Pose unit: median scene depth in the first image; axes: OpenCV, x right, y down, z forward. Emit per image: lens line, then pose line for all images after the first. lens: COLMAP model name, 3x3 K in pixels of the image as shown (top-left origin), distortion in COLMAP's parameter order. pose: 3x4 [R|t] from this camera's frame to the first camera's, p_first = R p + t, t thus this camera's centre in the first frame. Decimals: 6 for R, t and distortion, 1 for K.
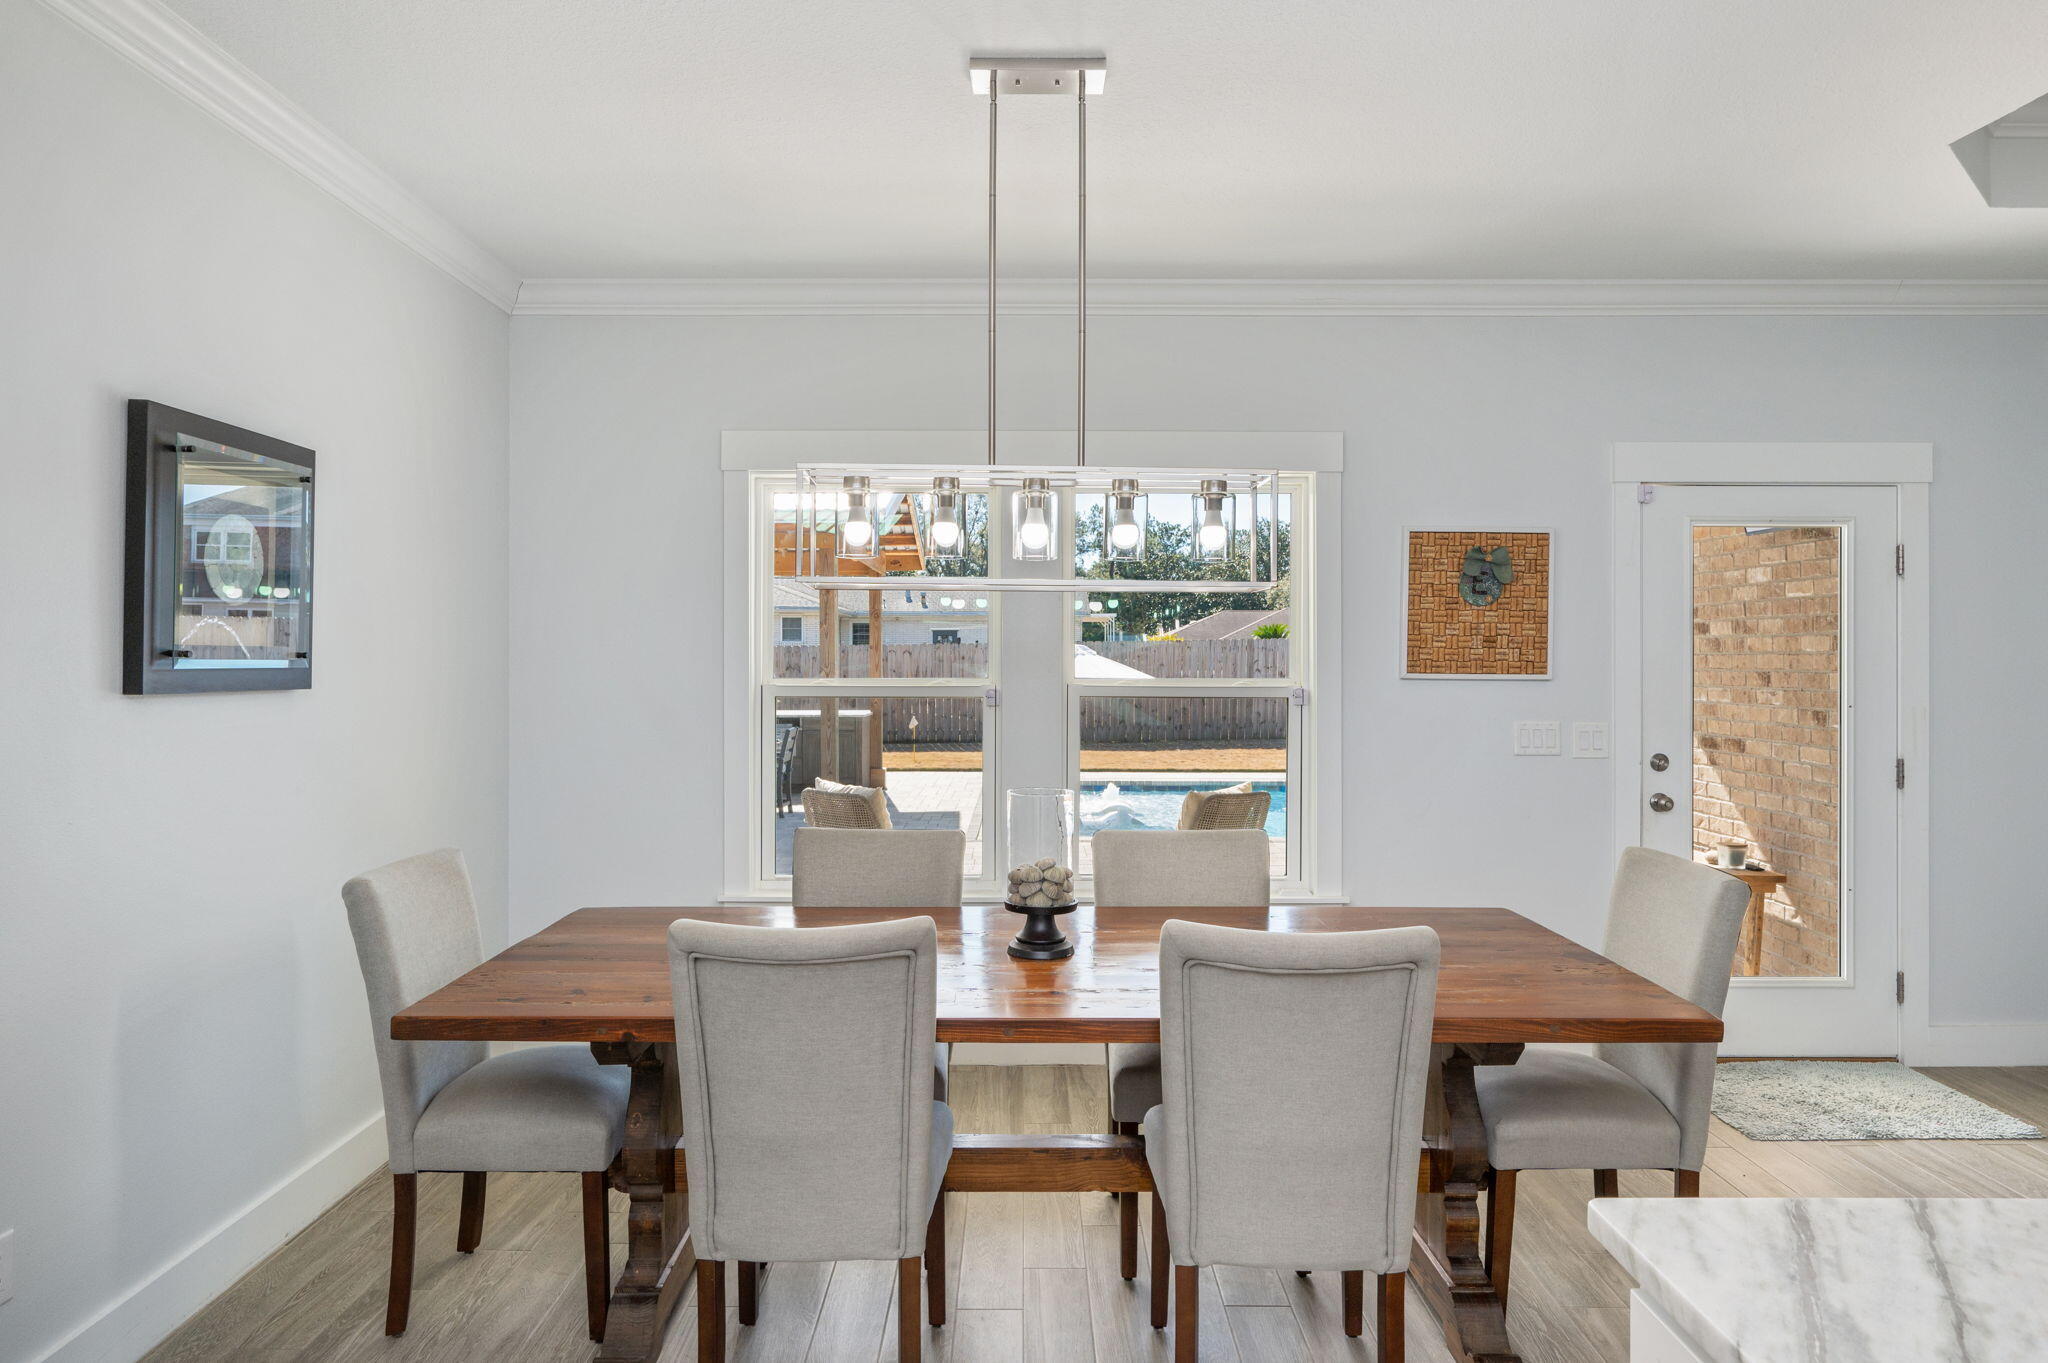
lens RADIAL K [[1204.6, 0, 1007.3], [0, 1204.6, 676.2], [0, 0, 1]] dist [-0.006818, -0.001449]
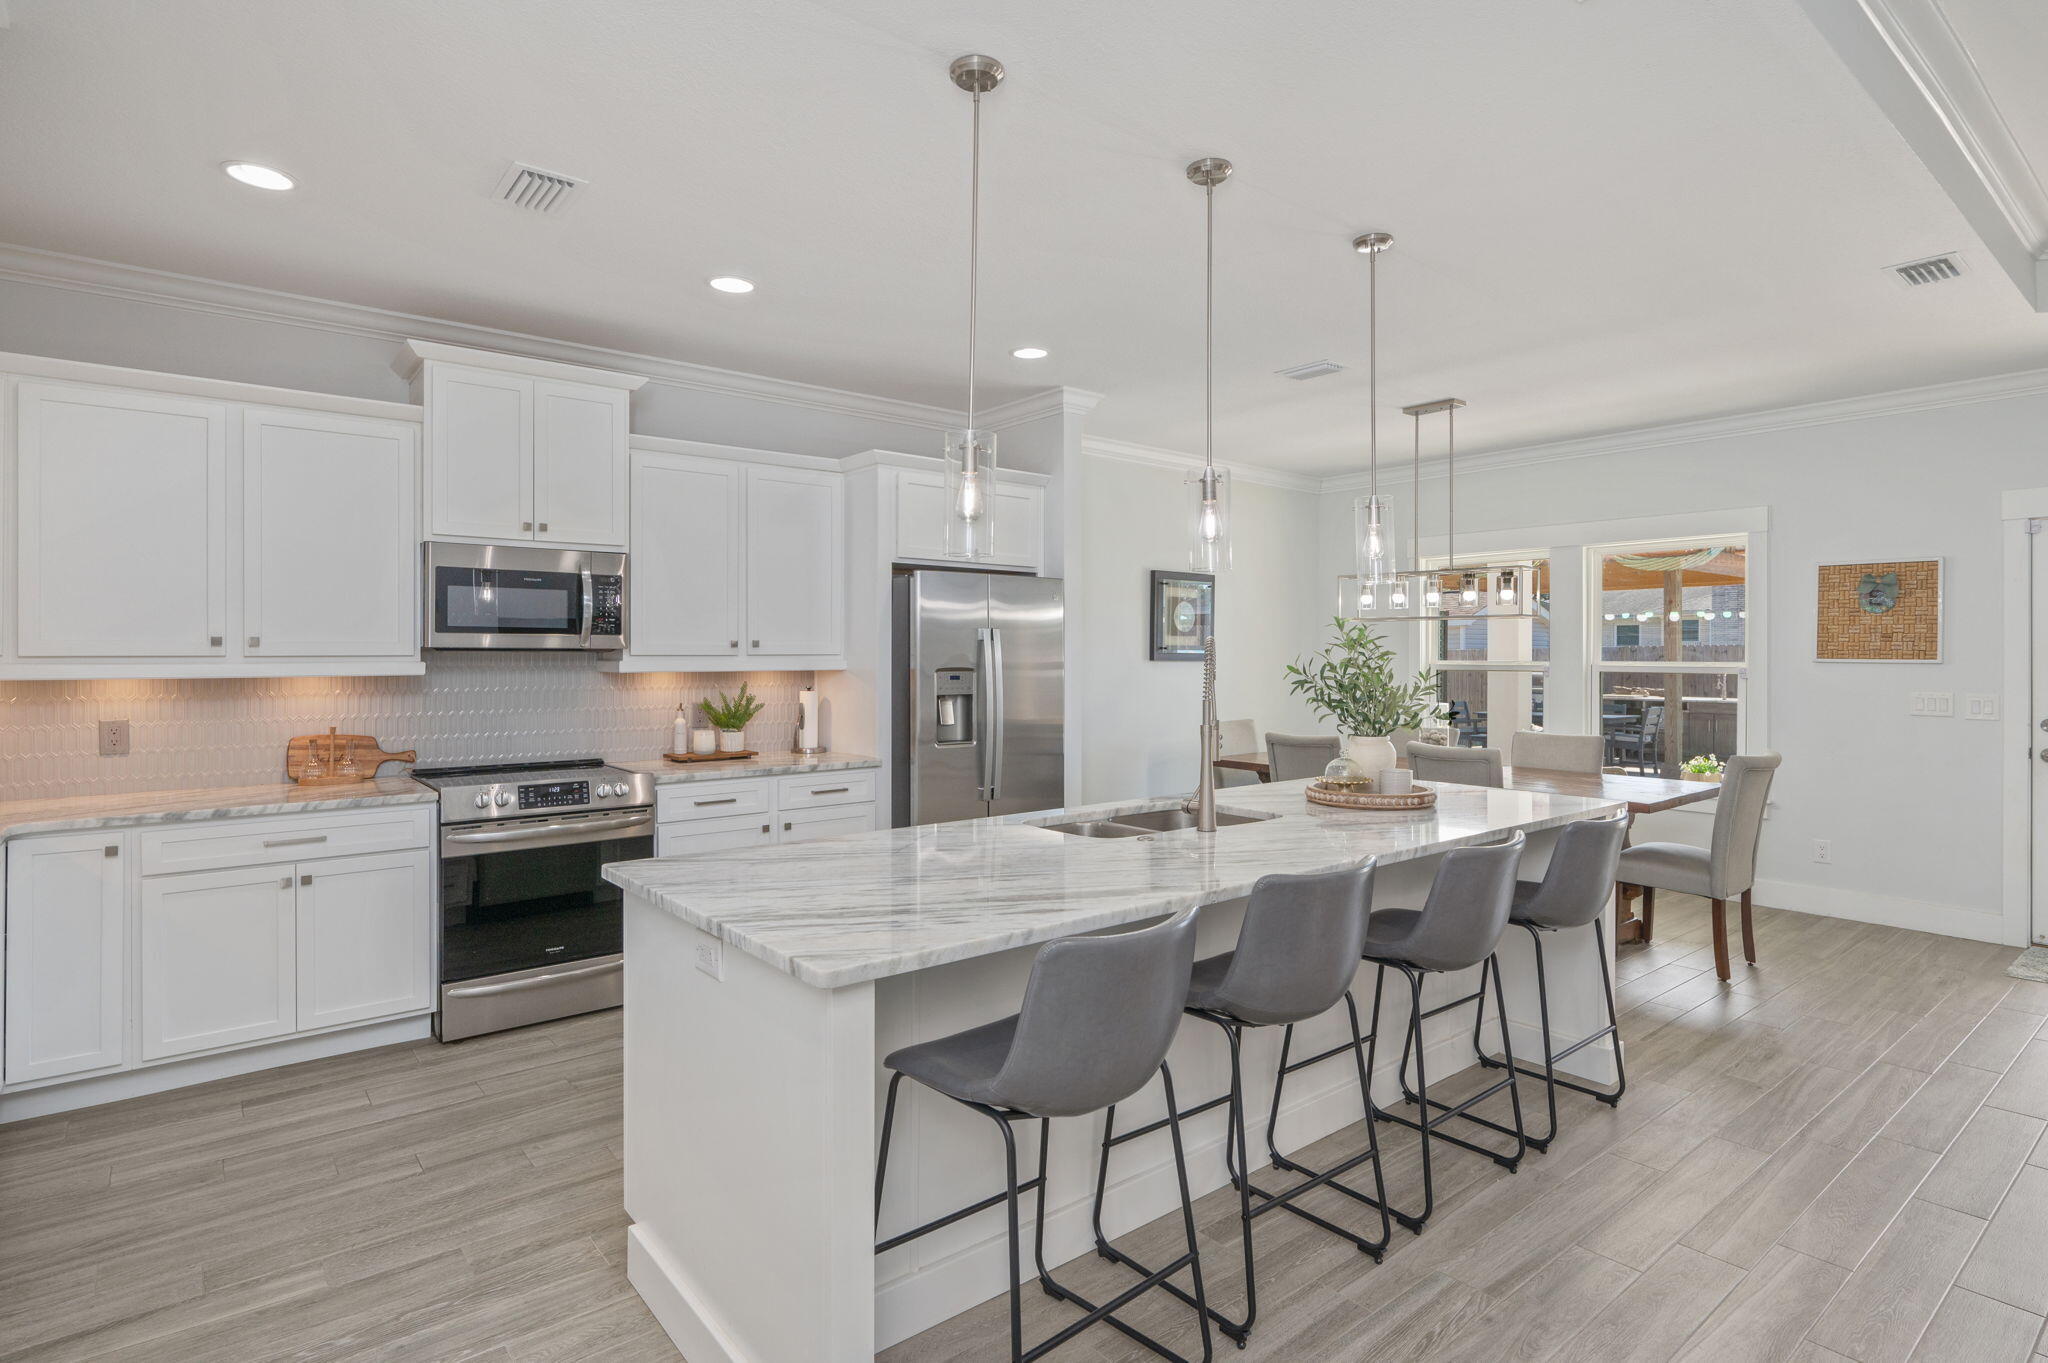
lens RADIAL K [[1027.3, 0, 1039.6], [0, 1027.3, 668.8], [0, 0, 1]] dist [0.000430, 0.000237]
pose [[0.650337, 0.009066, -0.759592, 0.683707], [-0.013285, 0.999912, 0.000560, 0.023107], [0.759530, 0.009727, 0.650399, -0.605888]]
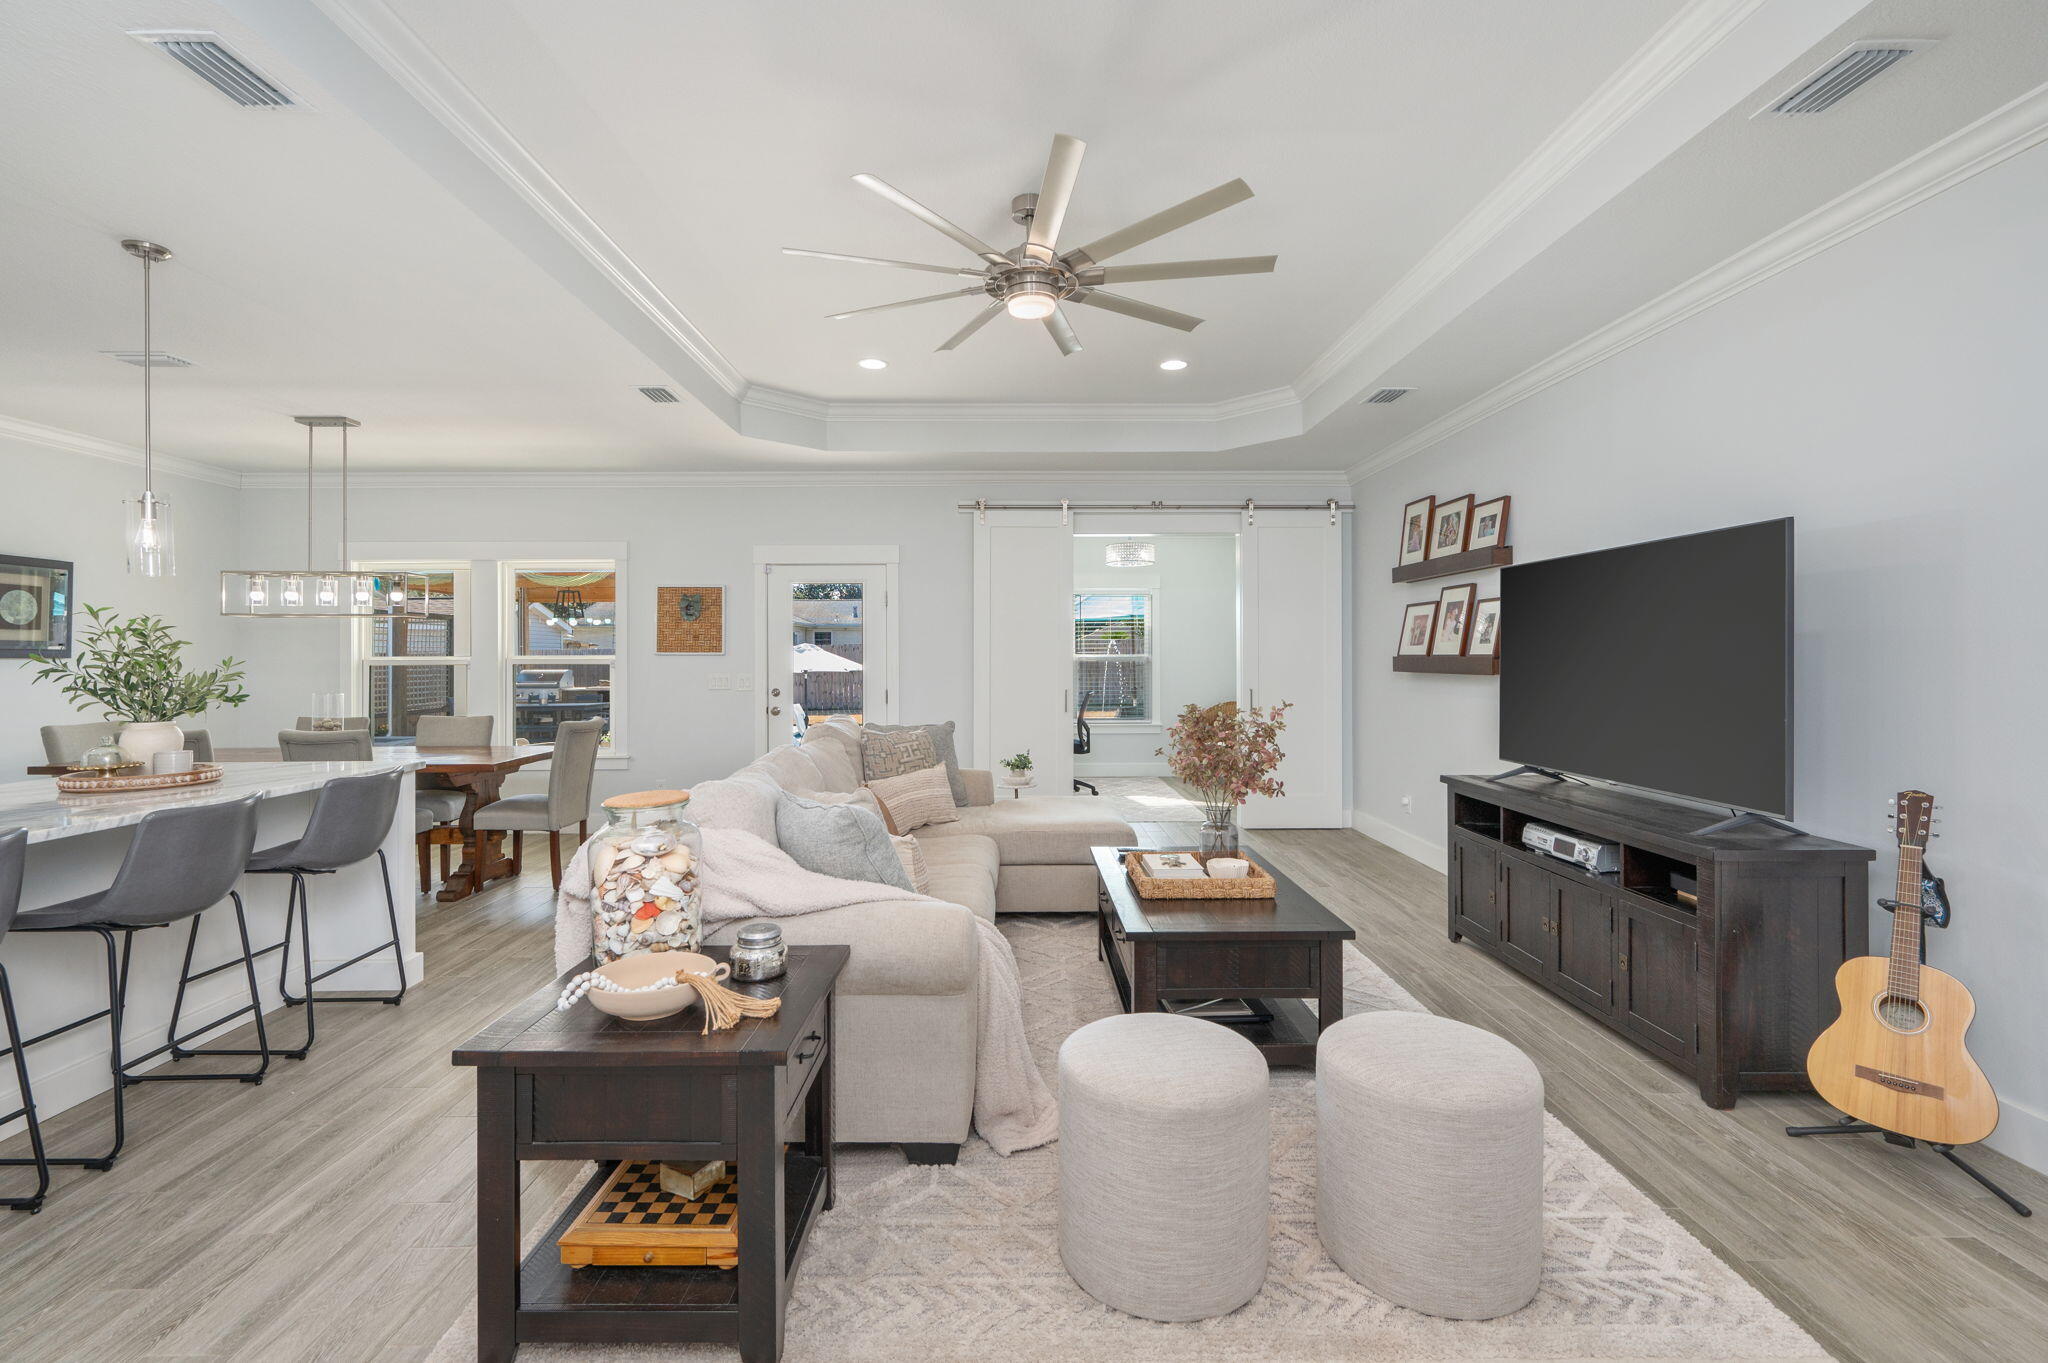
lens RADIAL K [[893.6, 0, 1009.5], [0, 893.6, 656.9], [0, 0, 1]] dist [-0.004866, 0.001107]
pose [[0.999887, -0.002650, 0.014829, 0.946471], [0.002893, 0.999861, -0.016411, 0.034664], [-0.014783, 0.016453, 0.999755, -0.625037]]
